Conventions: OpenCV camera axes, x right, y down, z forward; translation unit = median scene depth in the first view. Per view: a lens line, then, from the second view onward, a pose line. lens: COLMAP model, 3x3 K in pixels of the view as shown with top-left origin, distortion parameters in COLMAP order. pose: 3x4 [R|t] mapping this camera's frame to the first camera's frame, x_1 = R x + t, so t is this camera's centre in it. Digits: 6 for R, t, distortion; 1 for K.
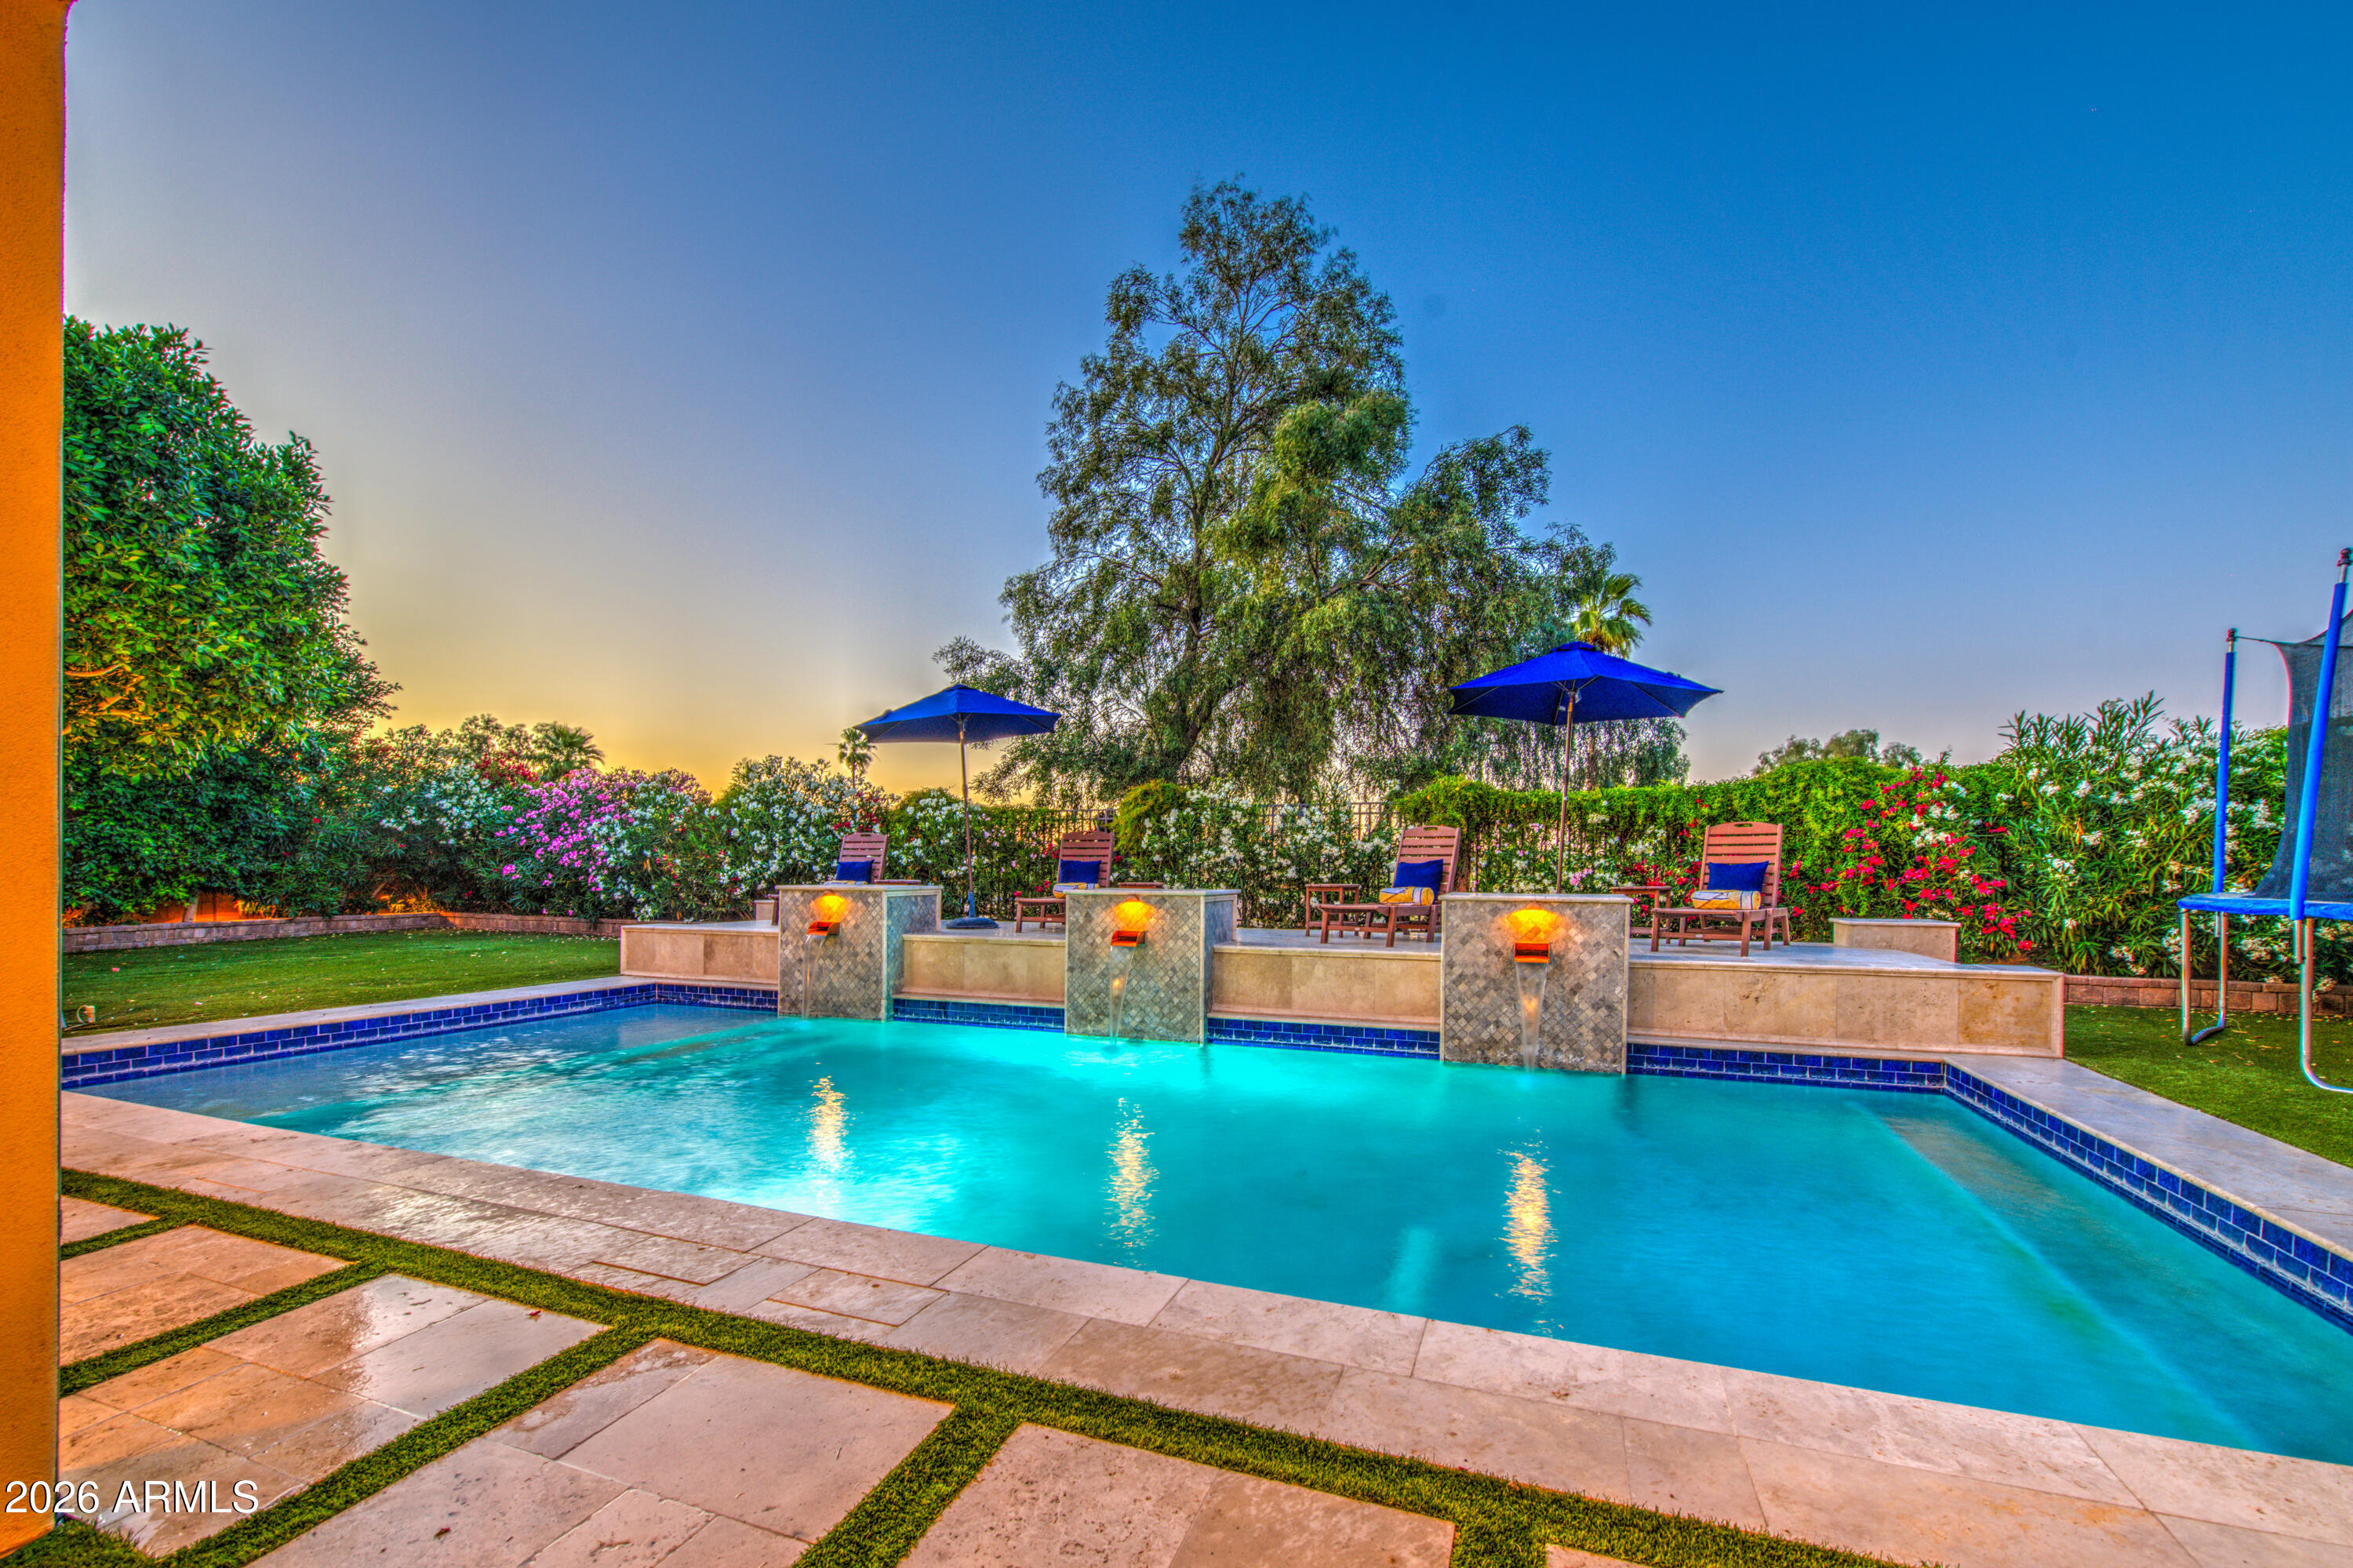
lens RADIAL K [[979.7, 0, 1144.6], [0, 979.7, 873.2], [0, 0, 1]] dist [0.000351, -0.000520]
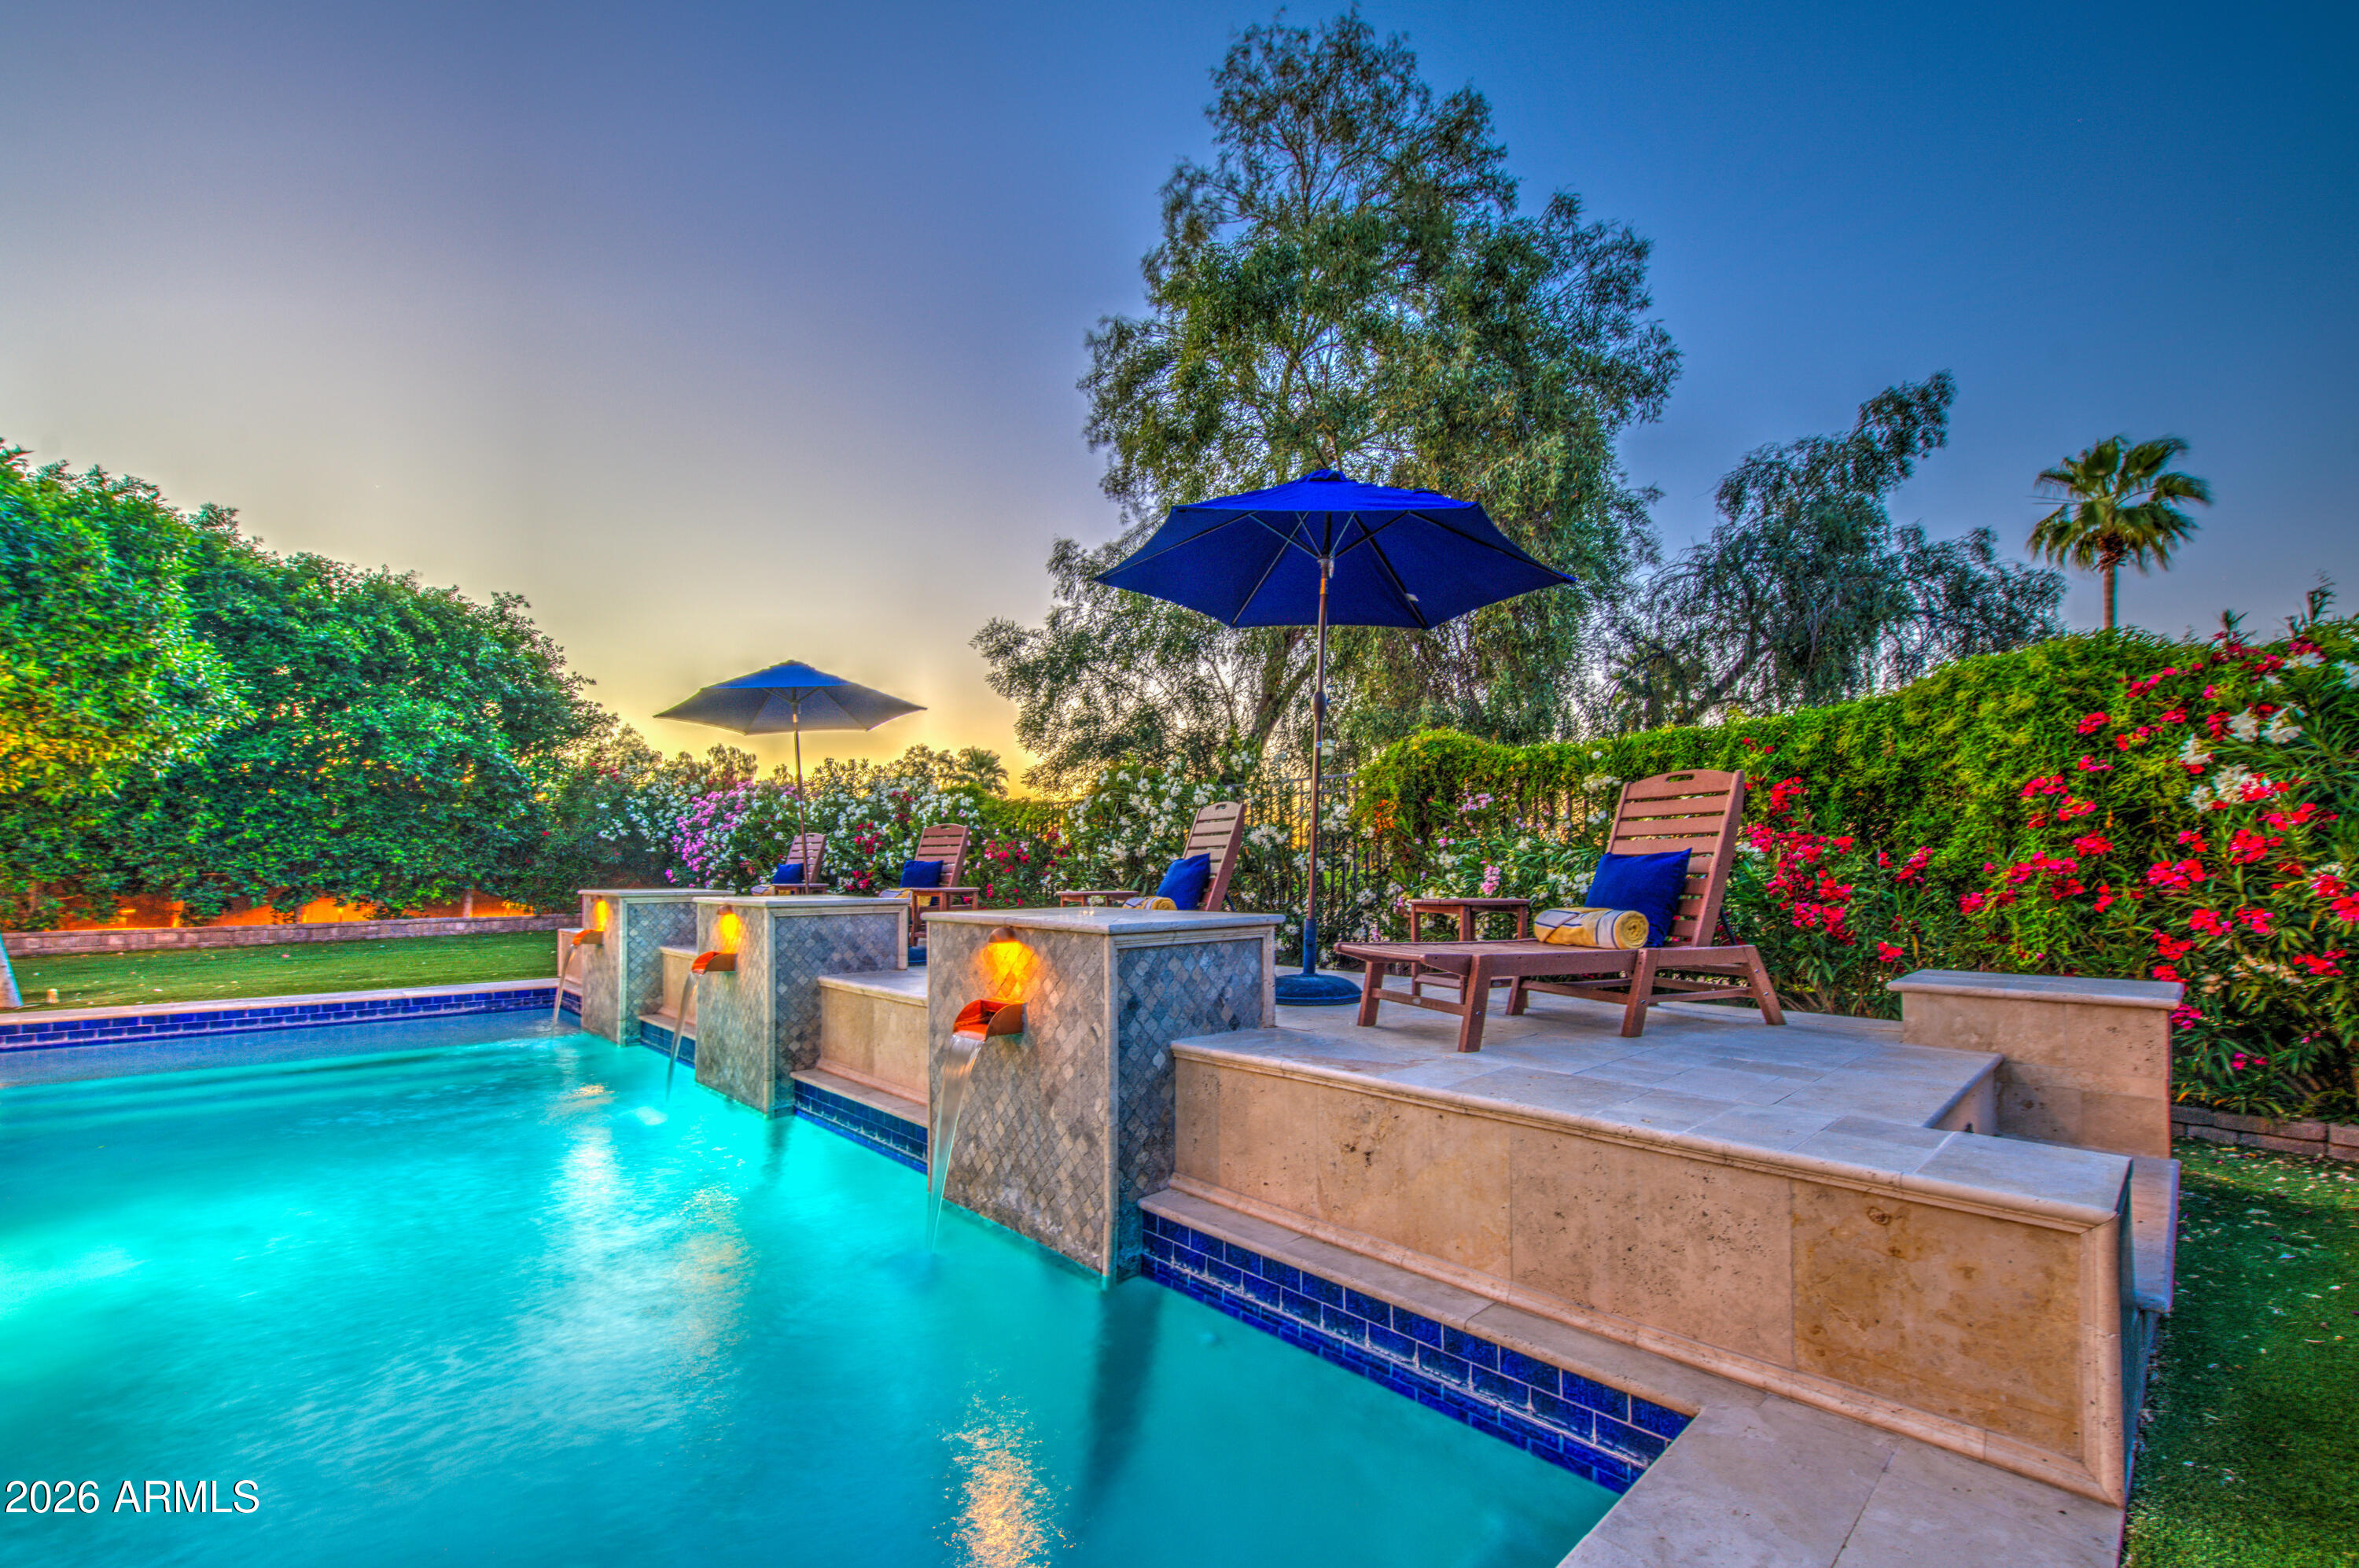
lens RADIAL K [[960.4, 0, 1164.9], [0, 960.4, 860.2], [0, 0, 1]] dist [0.003046, -0.003364]
pose [[0.909296, -0.008952, -0.416053, 0.604800], [0.001831, 0.999845, -0.017511, 0.001216], [0.416145, 0.015161, 0.909172, 0.470095]]
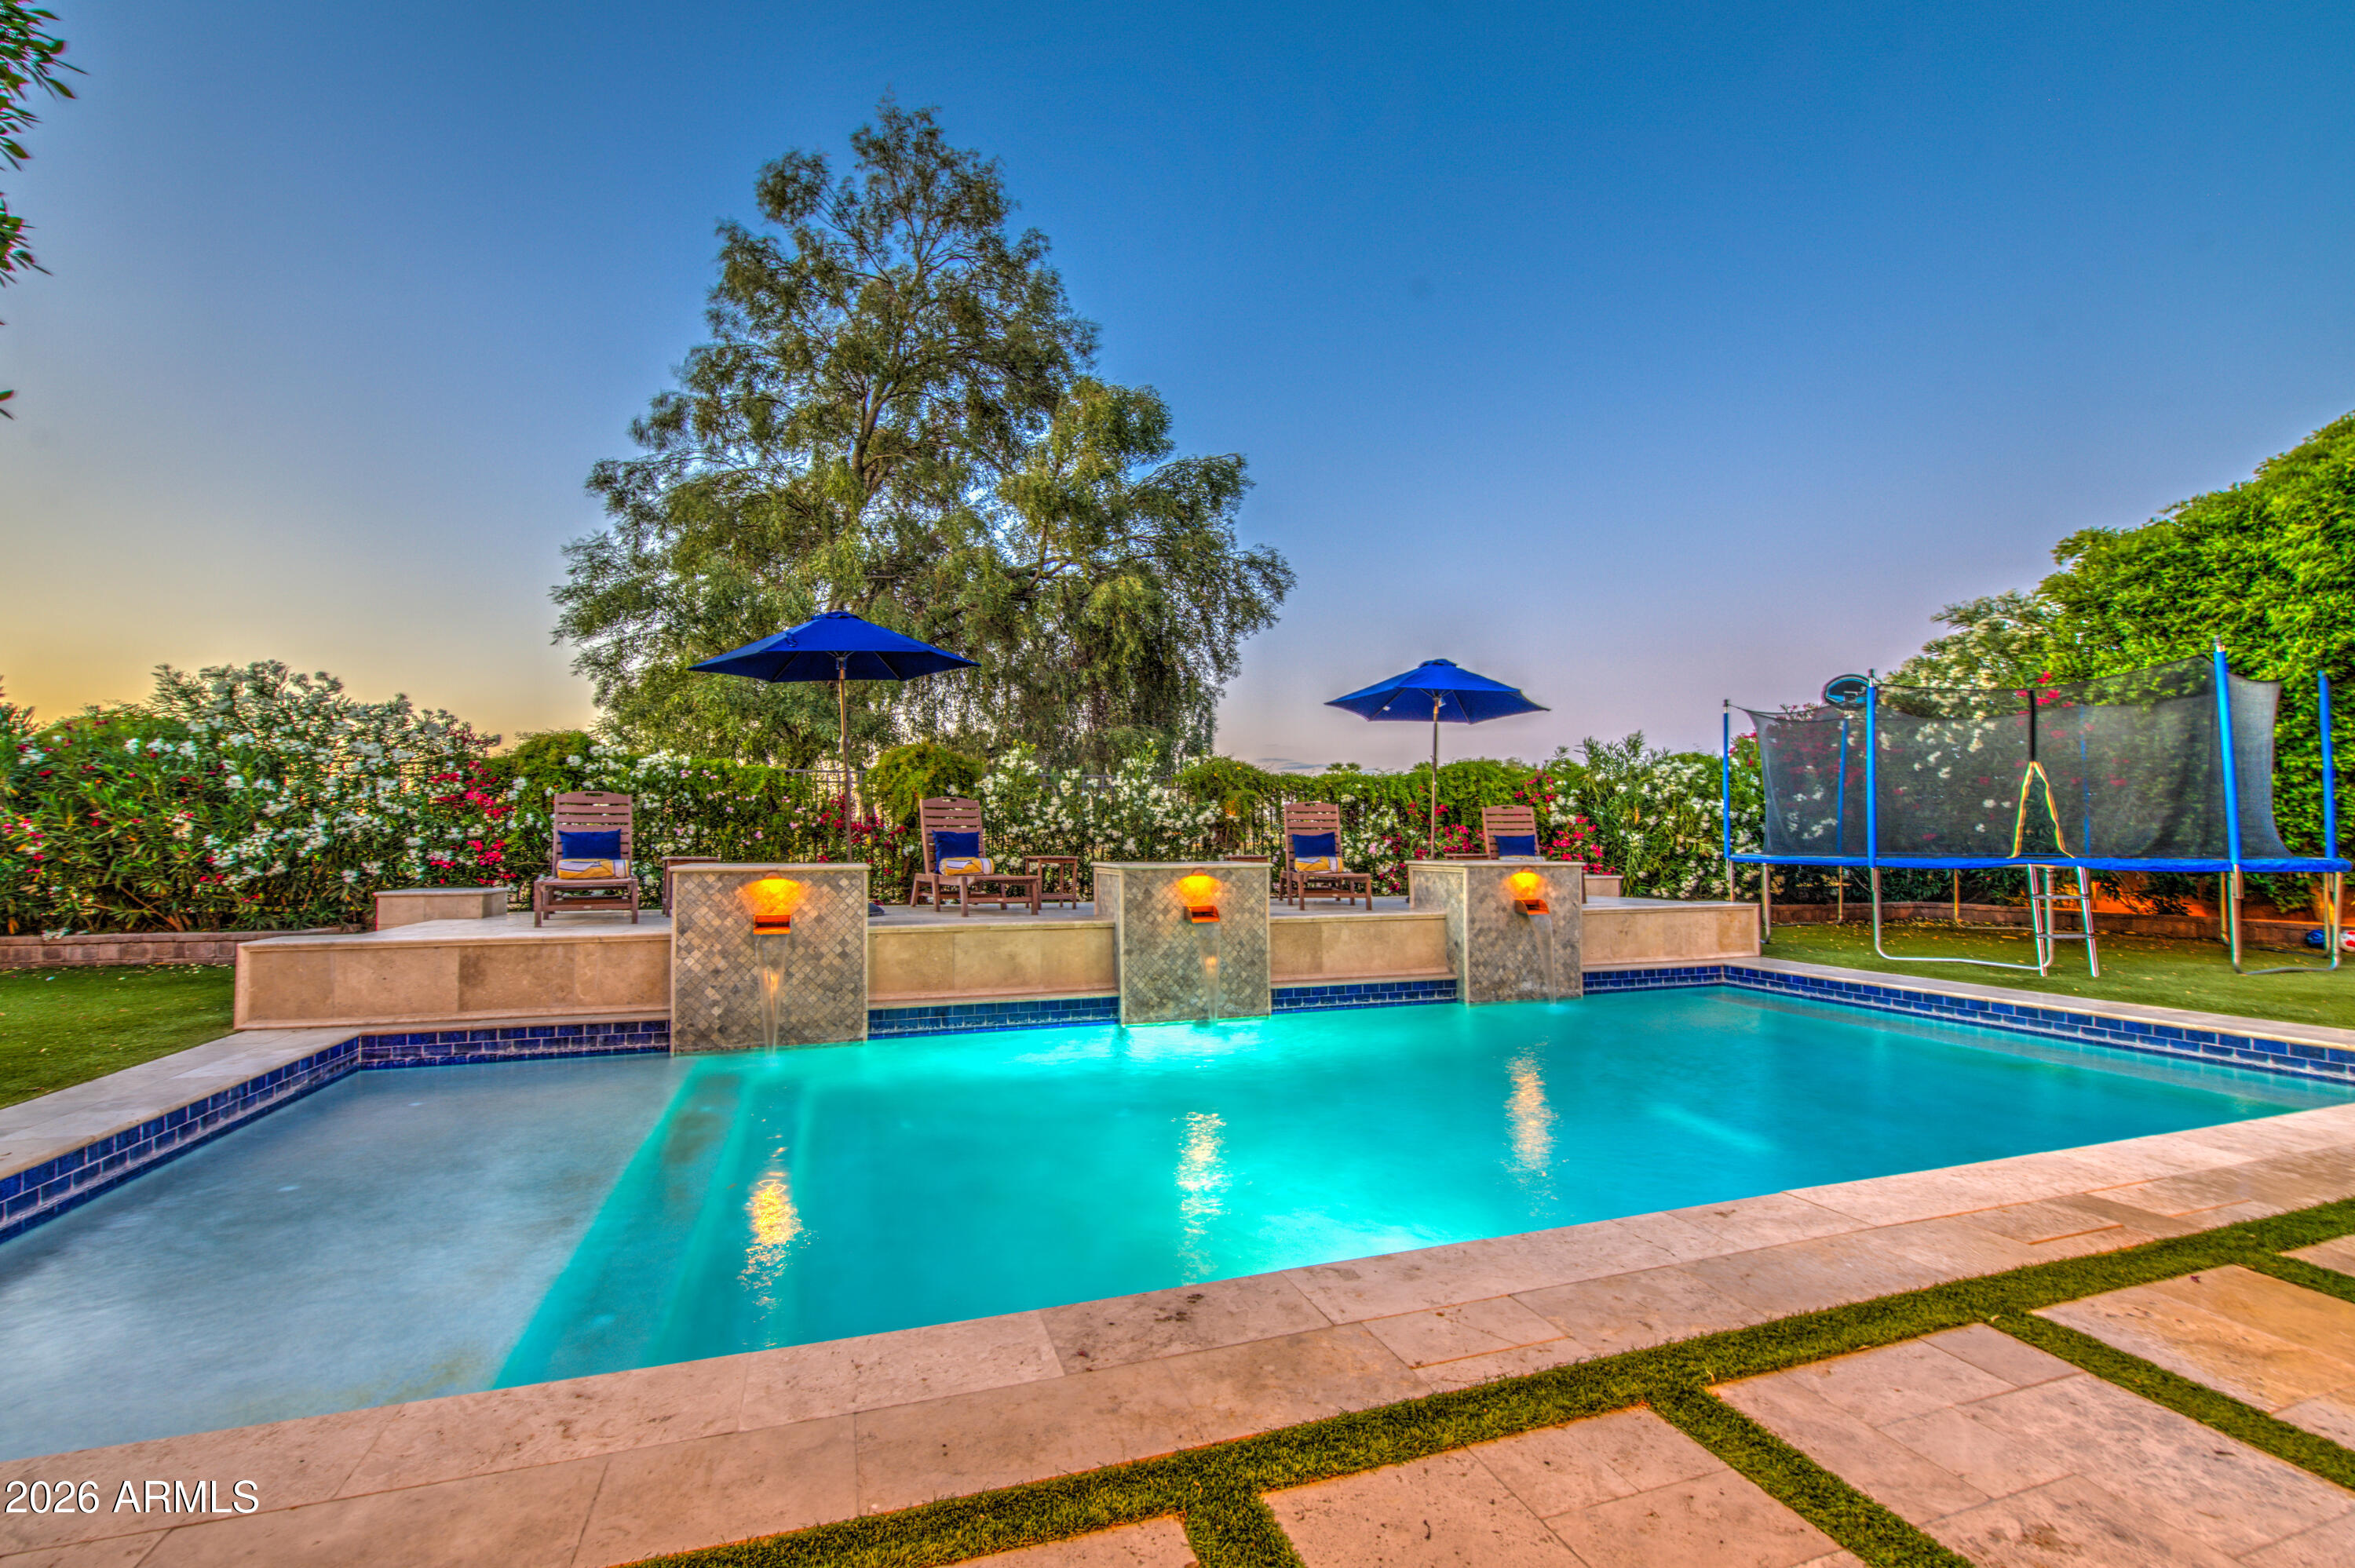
lens RADIAL K [[986.6, 0, 1177.4], [0, 986.6, 808.8], [0, 0, 1]] dist [0.002340, -0.004468]
pose [[0.759990, 0.019447, 0.649643, -0.659112], [0.004699, 0.999362, -0.035413, -0.001829], [-0.649917, 0.029967, 0.759414, 0.283459]]
